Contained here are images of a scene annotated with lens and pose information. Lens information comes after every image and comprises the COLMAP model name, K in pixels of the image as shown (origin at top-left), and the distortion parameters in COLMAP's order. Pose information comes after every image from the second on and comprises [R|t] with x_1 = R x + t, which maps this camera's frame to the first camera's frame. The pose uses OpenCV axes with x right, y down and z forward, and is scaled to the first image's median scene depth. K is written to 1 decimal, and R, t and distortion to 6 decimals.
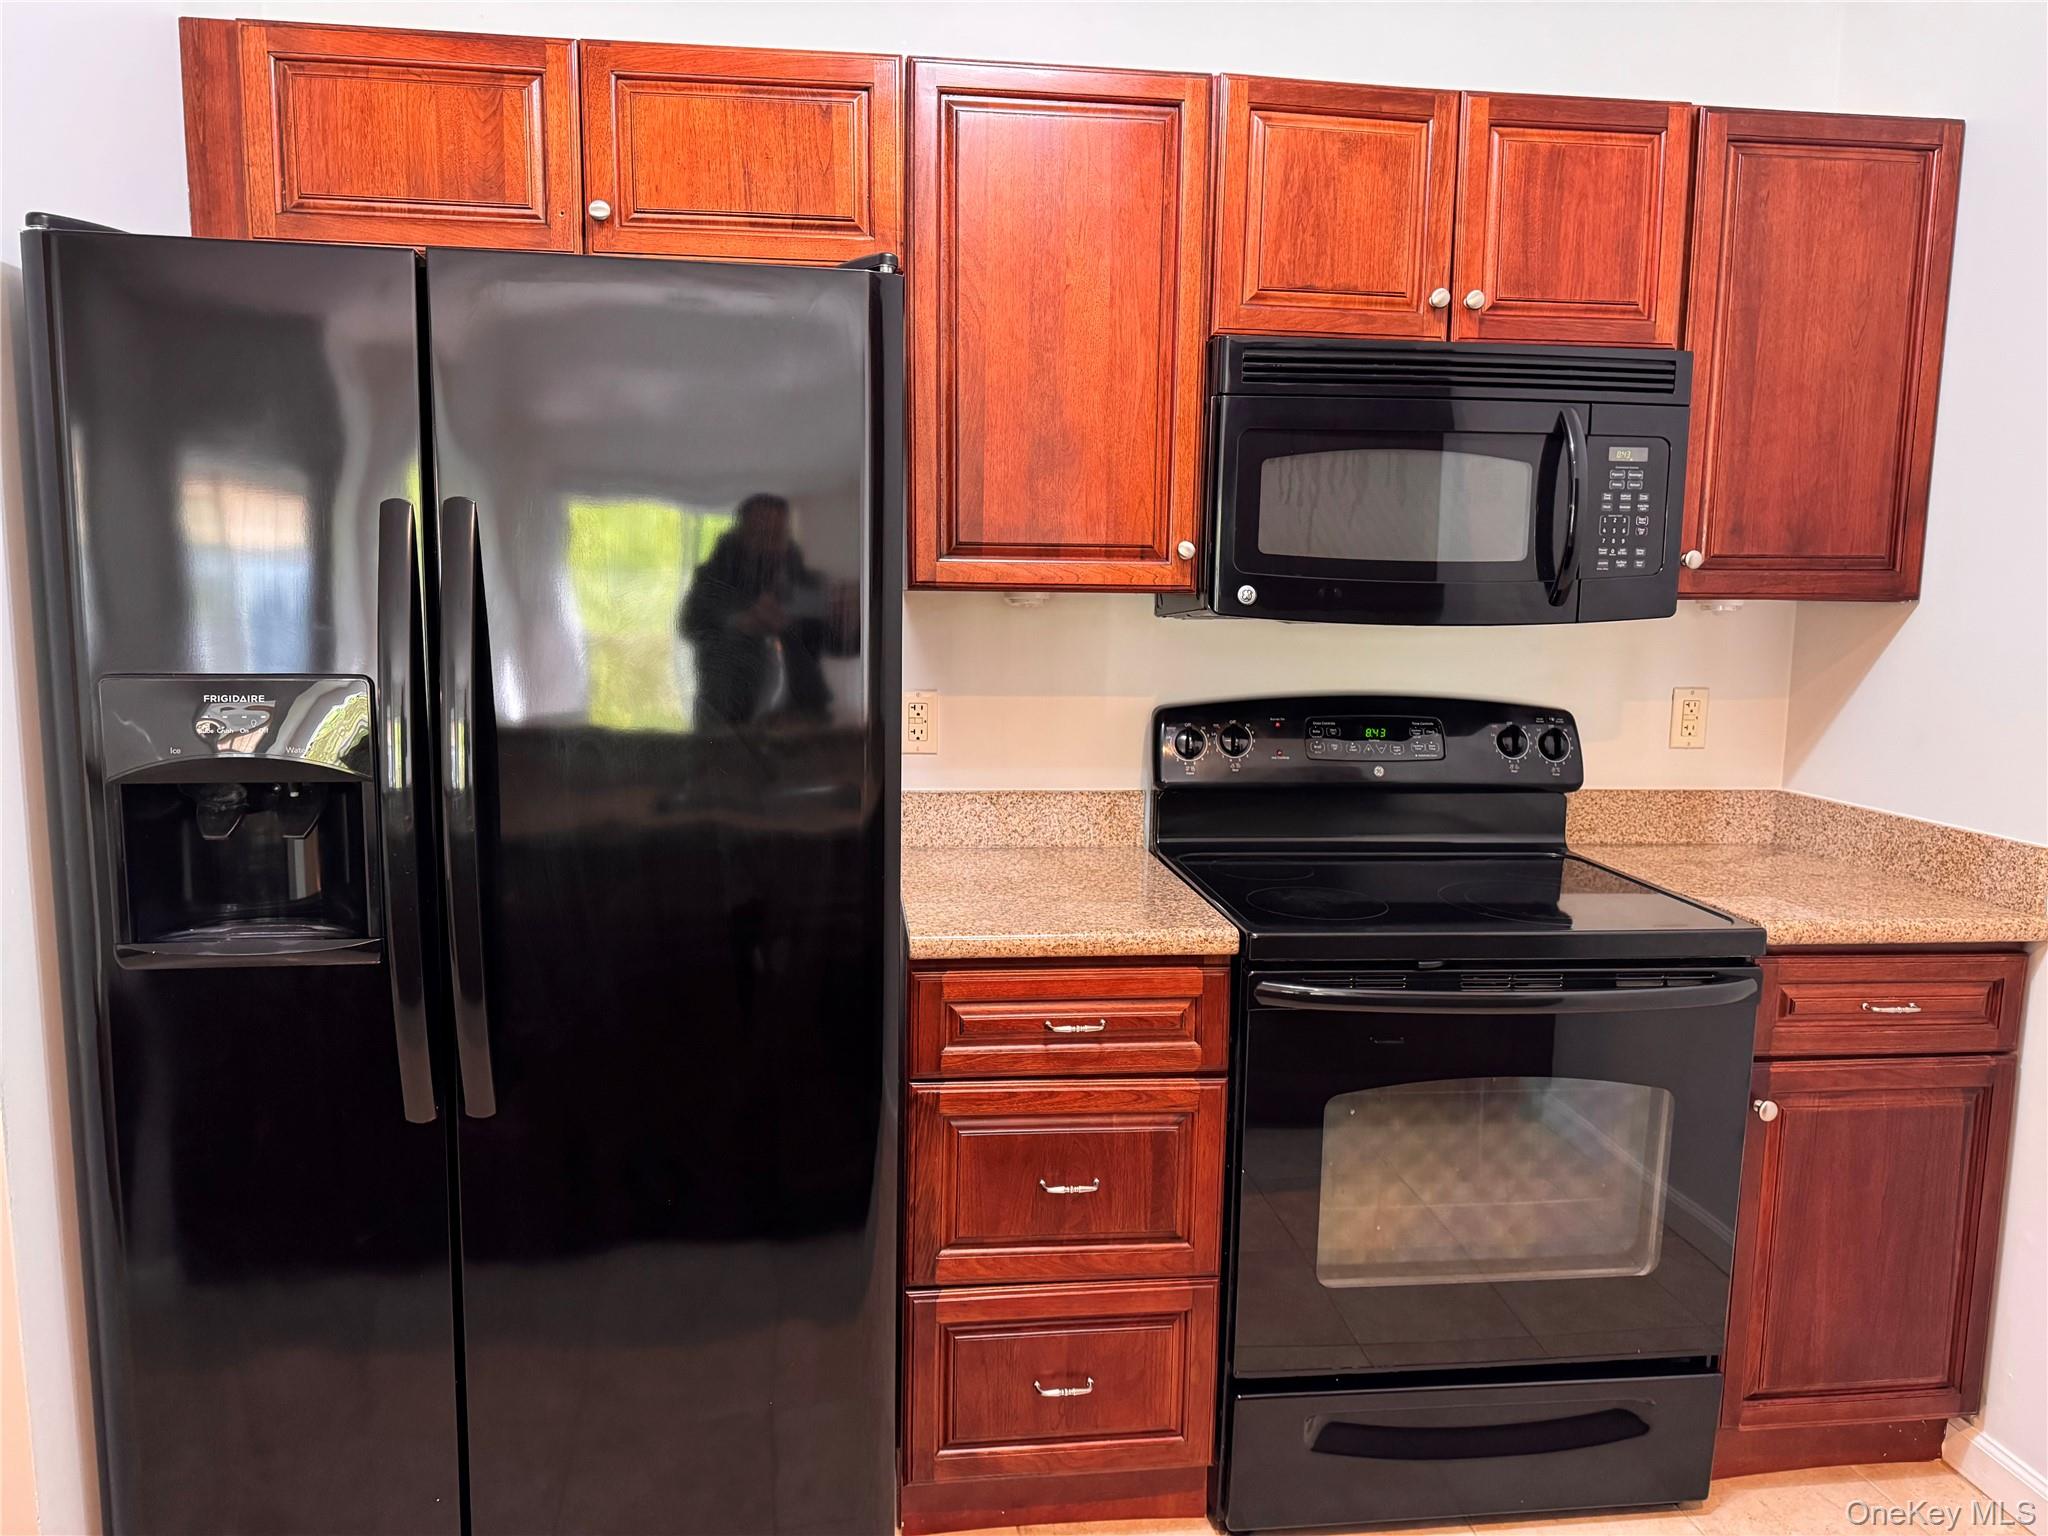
lens RADIAL K [[1423.8, 0, 1025.5], [0, 1423.8, 774.6], [0, 0, 1]] dist [0.088238, -0.117670]
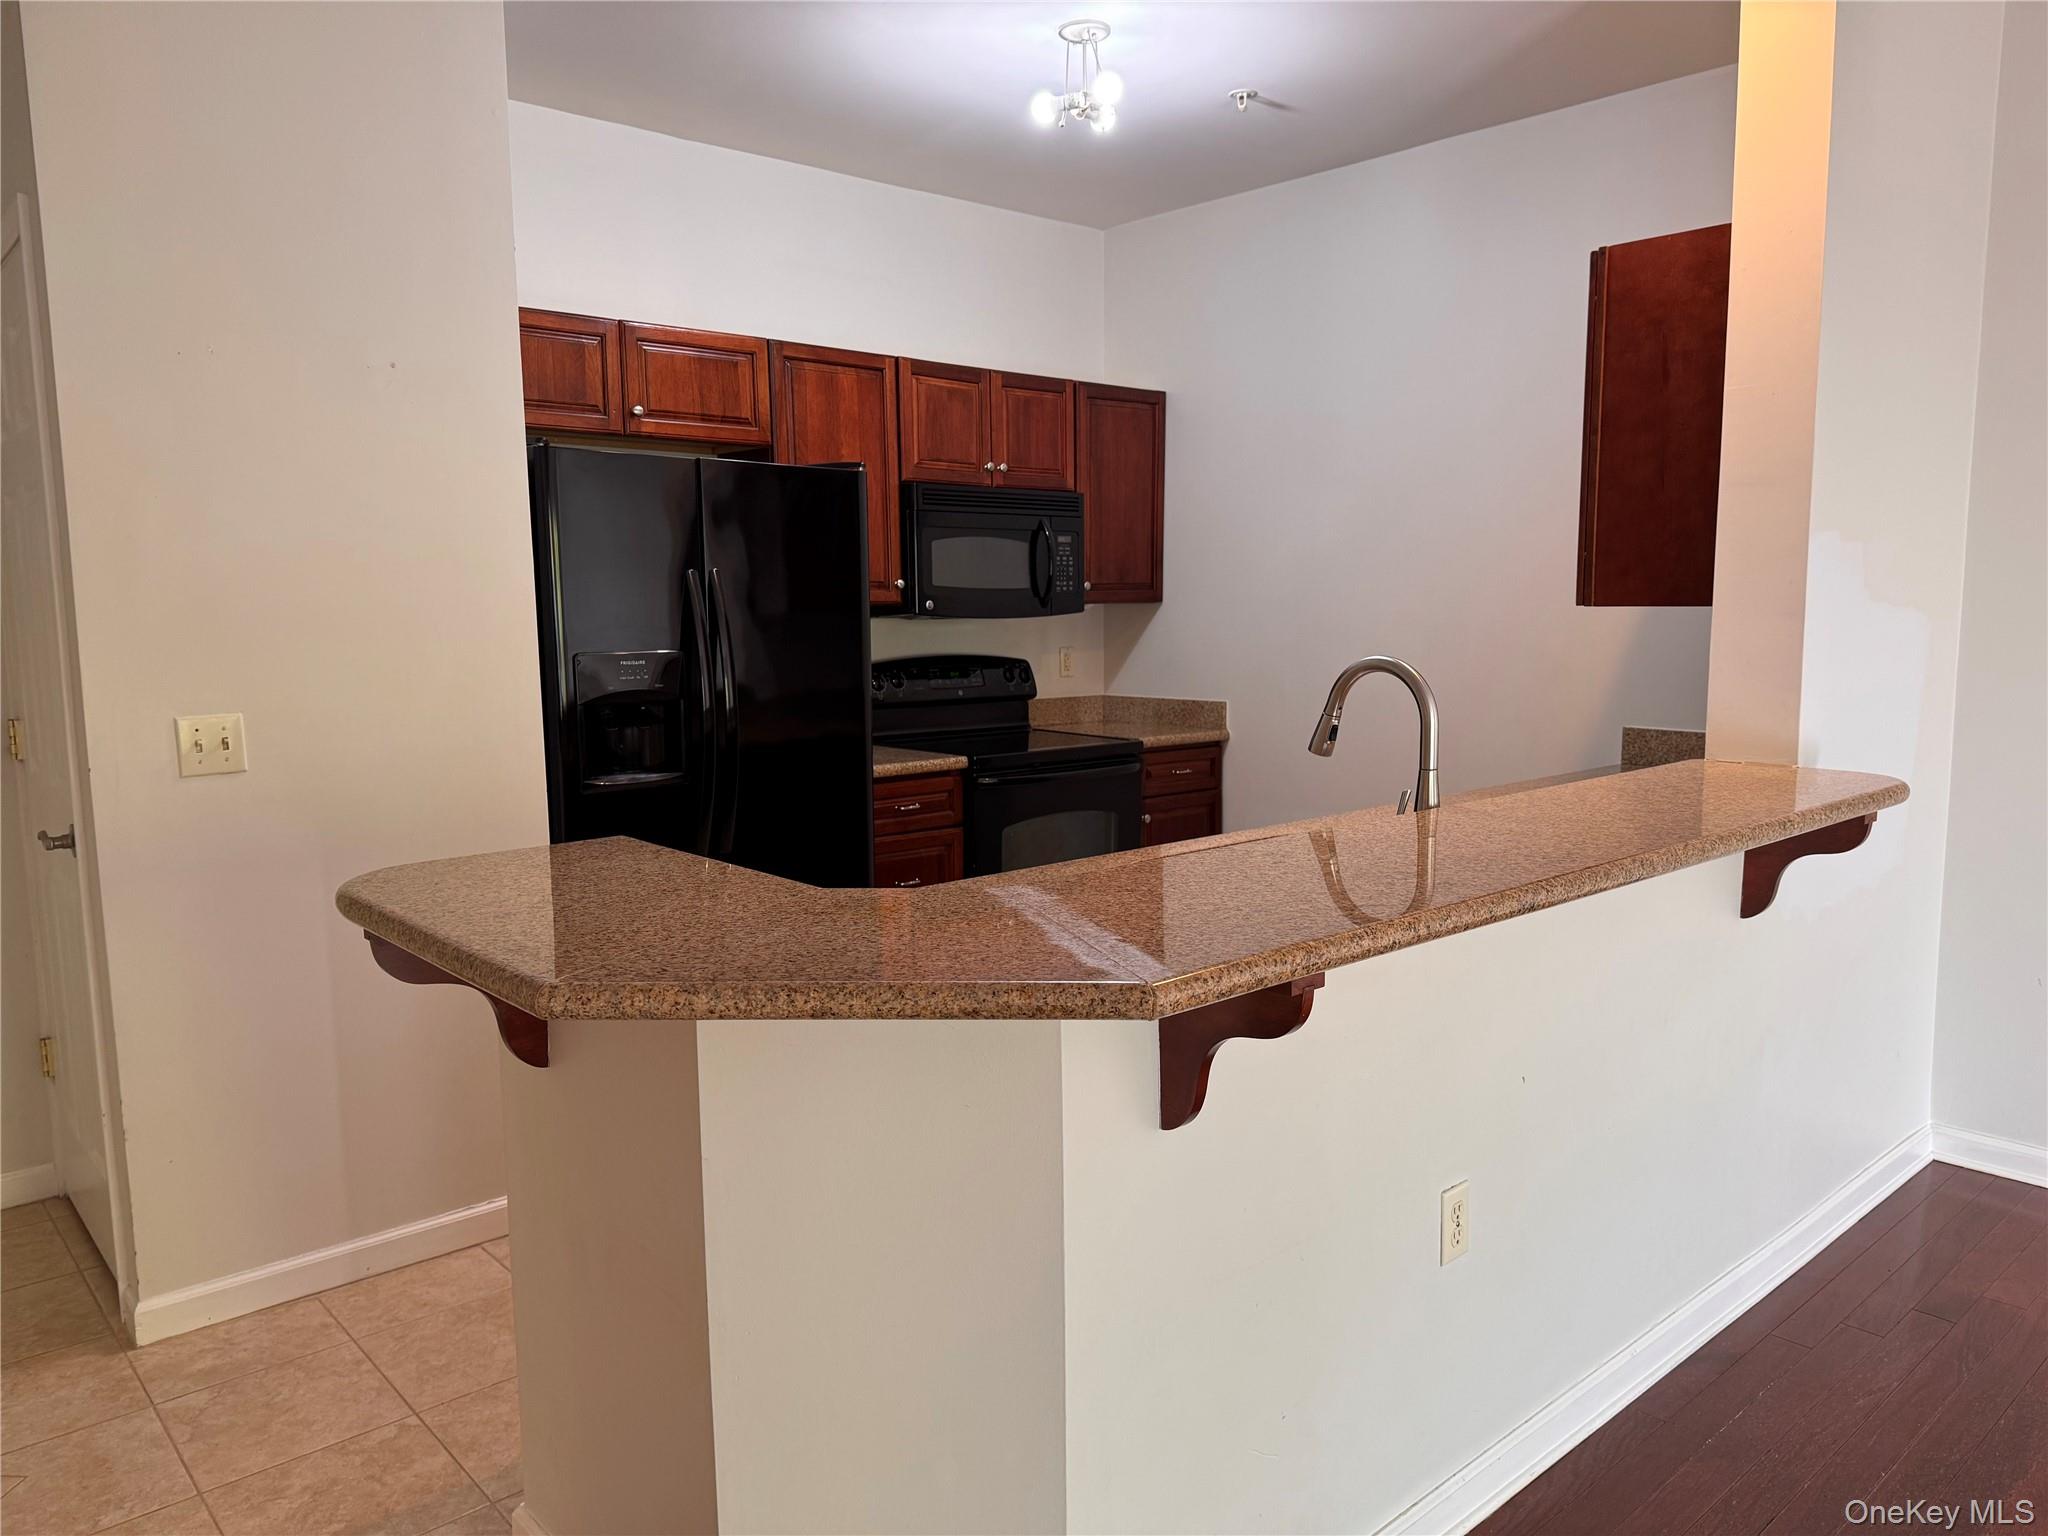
lens RADIAL K [[1448.1, 0, 1029.6], [0, 1448.1, 781.3], [0, 0, 1]] dist [0.091807, -0.090360]
pose [[0.819097, -0.091122, 0.566371, -0.941826], [0.091847, 0.995398, 0.027317, 0.084728], [-0.566254, 0.029644, 0.823698, -0.812164]]
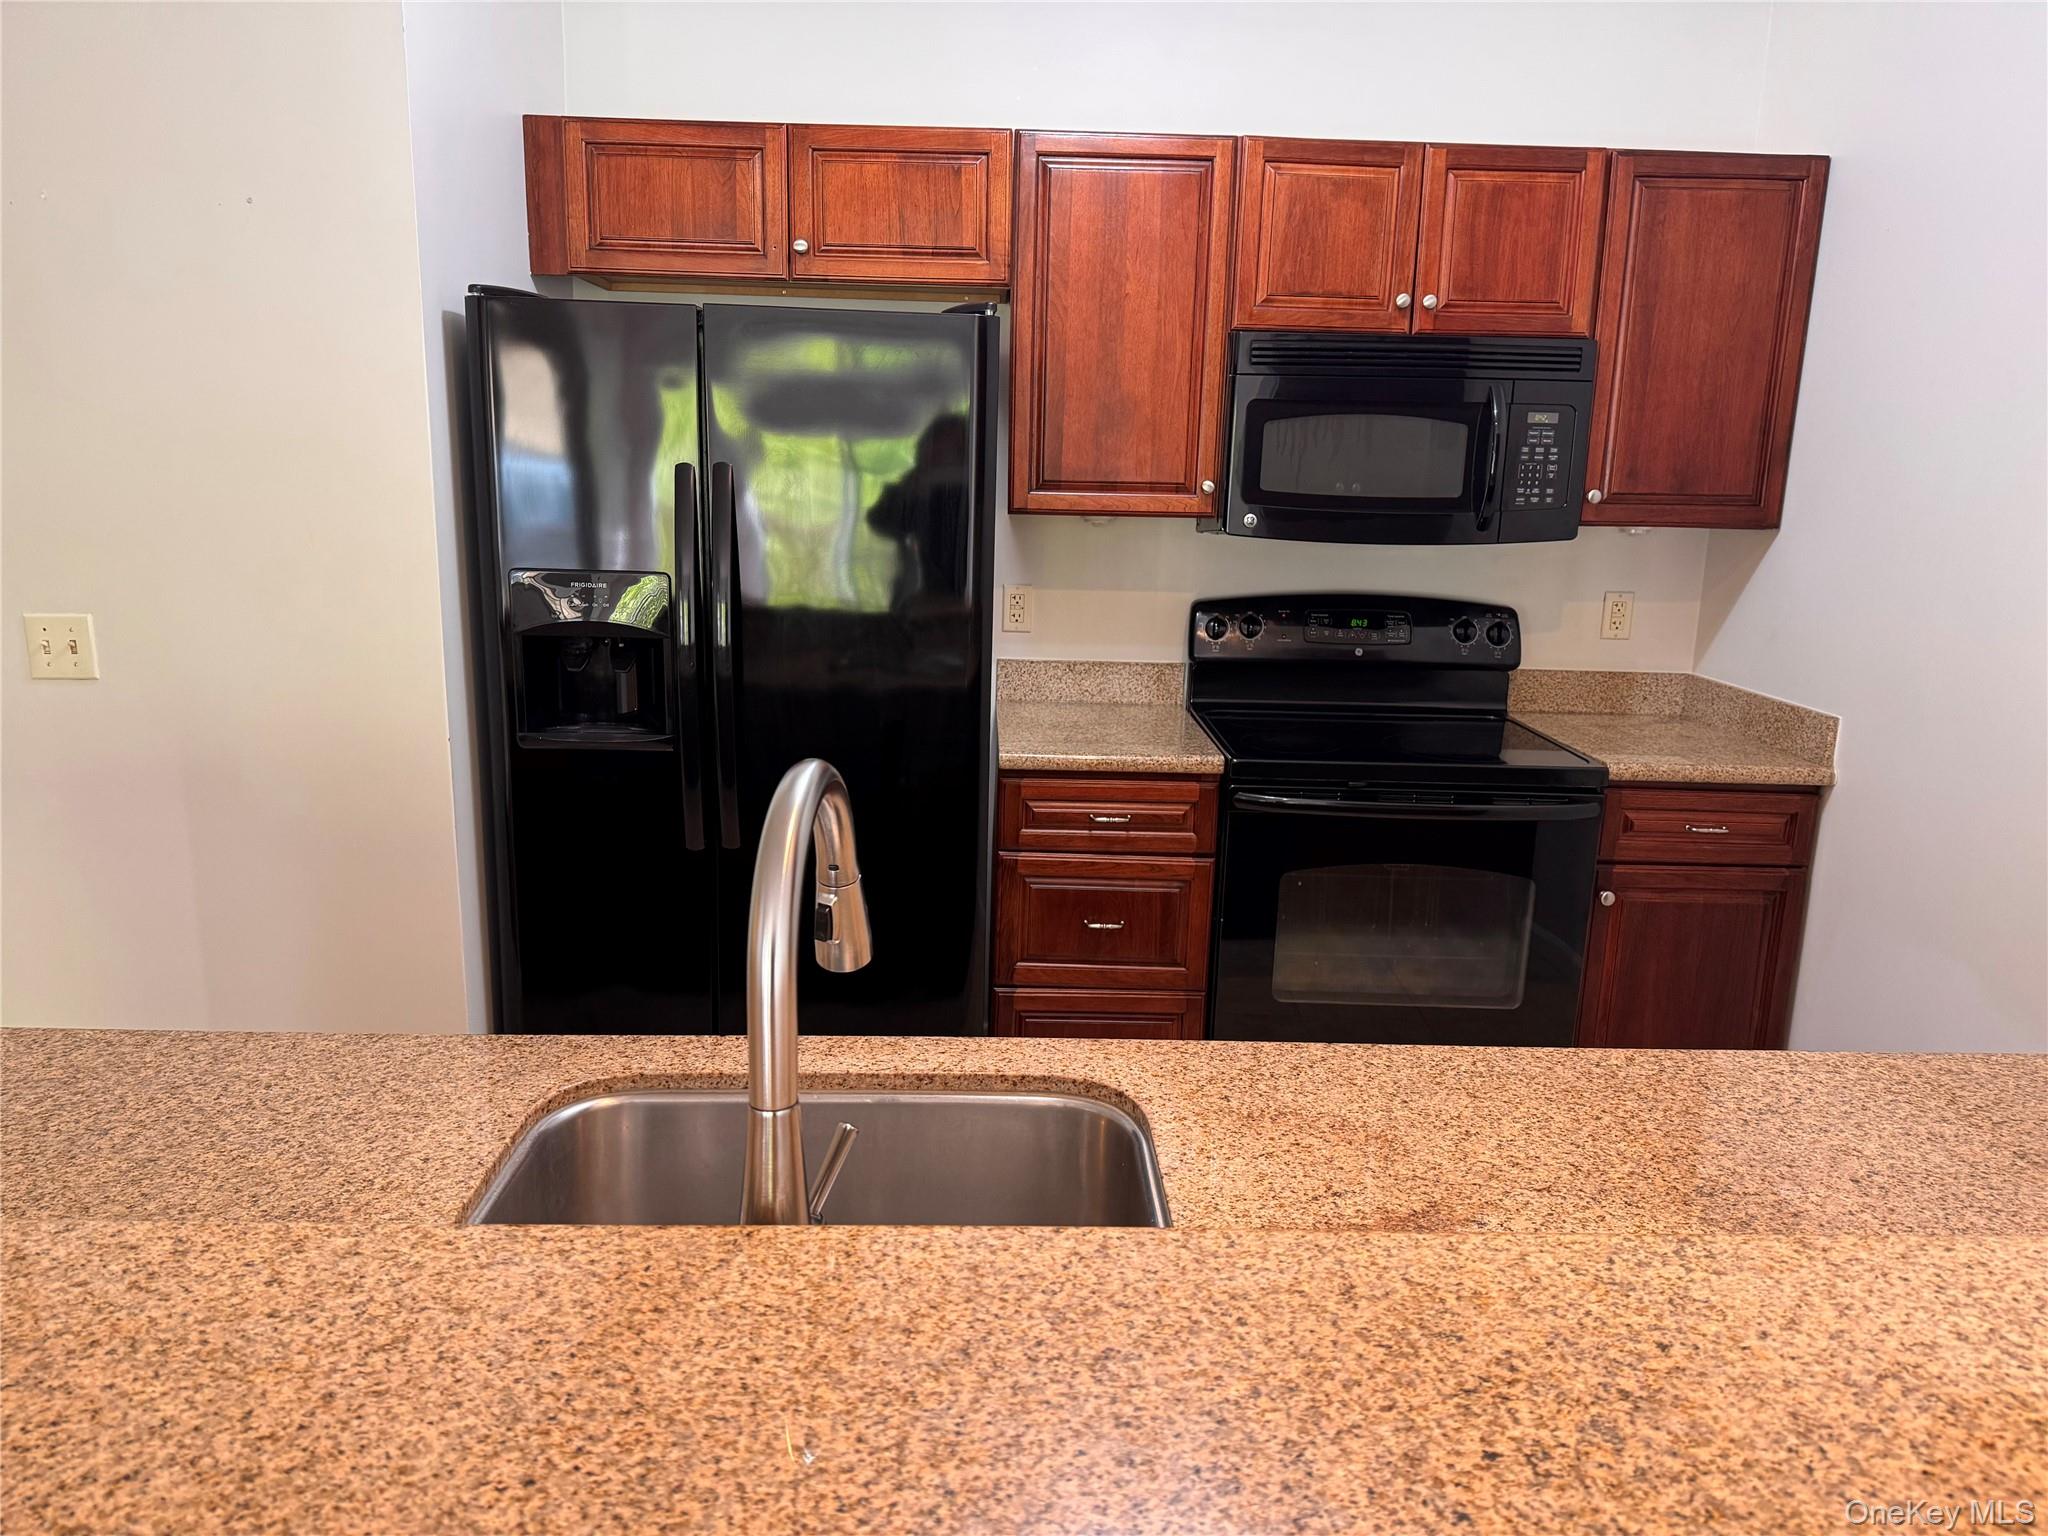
lens RADIAL K [[1438.0, 0, 1017.6], [0, 1438.0, 773.6], [0, 0, 1]] dist [0.135658, -0.224029]
pose [[0.994698, 0.032282, -0.097642, 0.075457], [-0.024404, 0.996430, 0.080818, 0.010750], [0.099903, -0.078007, 0.991935, -0.437904]]
